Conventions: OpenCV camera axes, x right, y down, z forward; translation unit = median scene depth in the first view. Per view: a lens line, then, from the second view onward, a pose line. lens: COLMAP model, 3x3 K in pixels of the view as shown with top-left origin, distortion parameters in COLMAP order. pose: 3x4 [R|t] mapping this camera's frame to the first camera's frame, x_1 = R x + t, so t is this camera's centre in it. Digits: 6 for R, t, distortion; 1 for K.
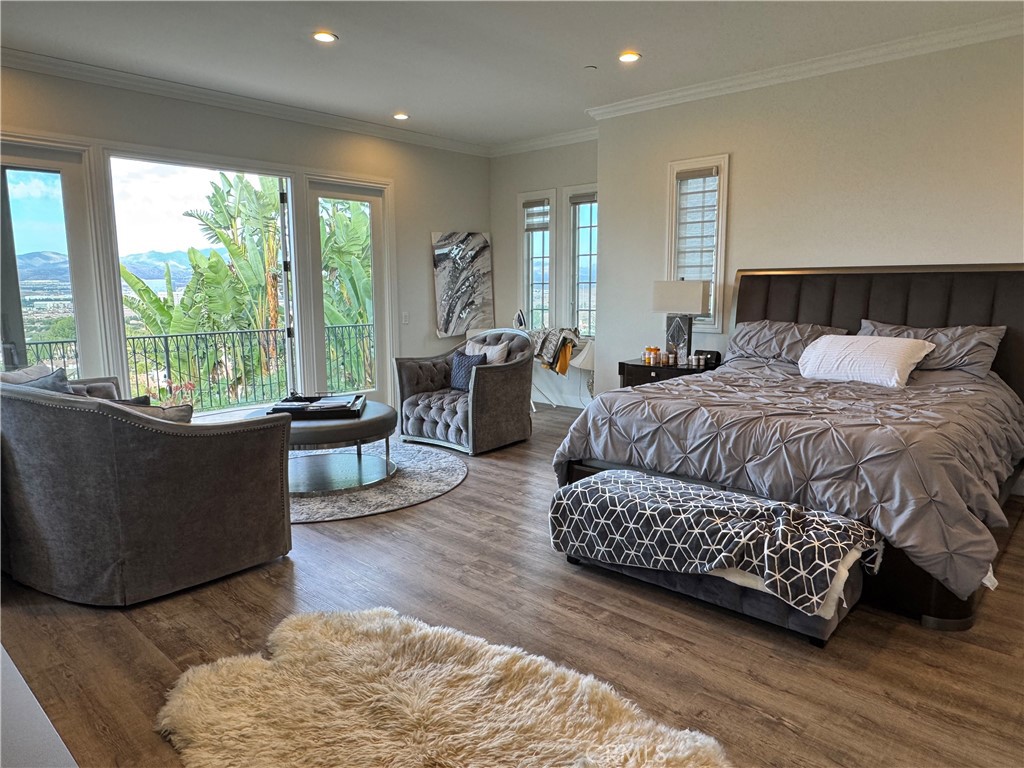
lens RADIAL K [[666.8, 0, 511.6], [0, 666.8, 386.1], [0, 0, 1]] dist [-0.005199, 0.003034]
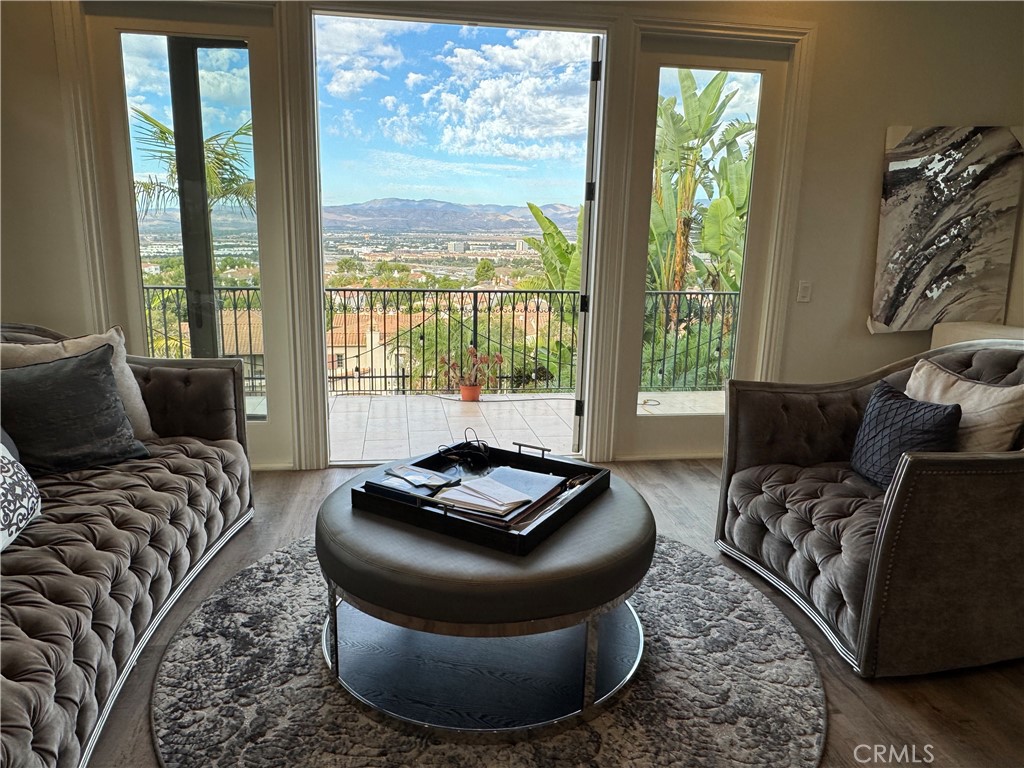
lens RADIAL K [[666.8, 0, 508.6], [0, 666.8, 379.5], [0, 0, 1]] dist [-0.005199, 0.003034]
pose [[0.783190, 0.155214, -0.602098, -0.010444], [-0.118990, 0.987859, 0.099881, -0.055563], [0.610291, -0.006582, 0.792150, 0.415436]]
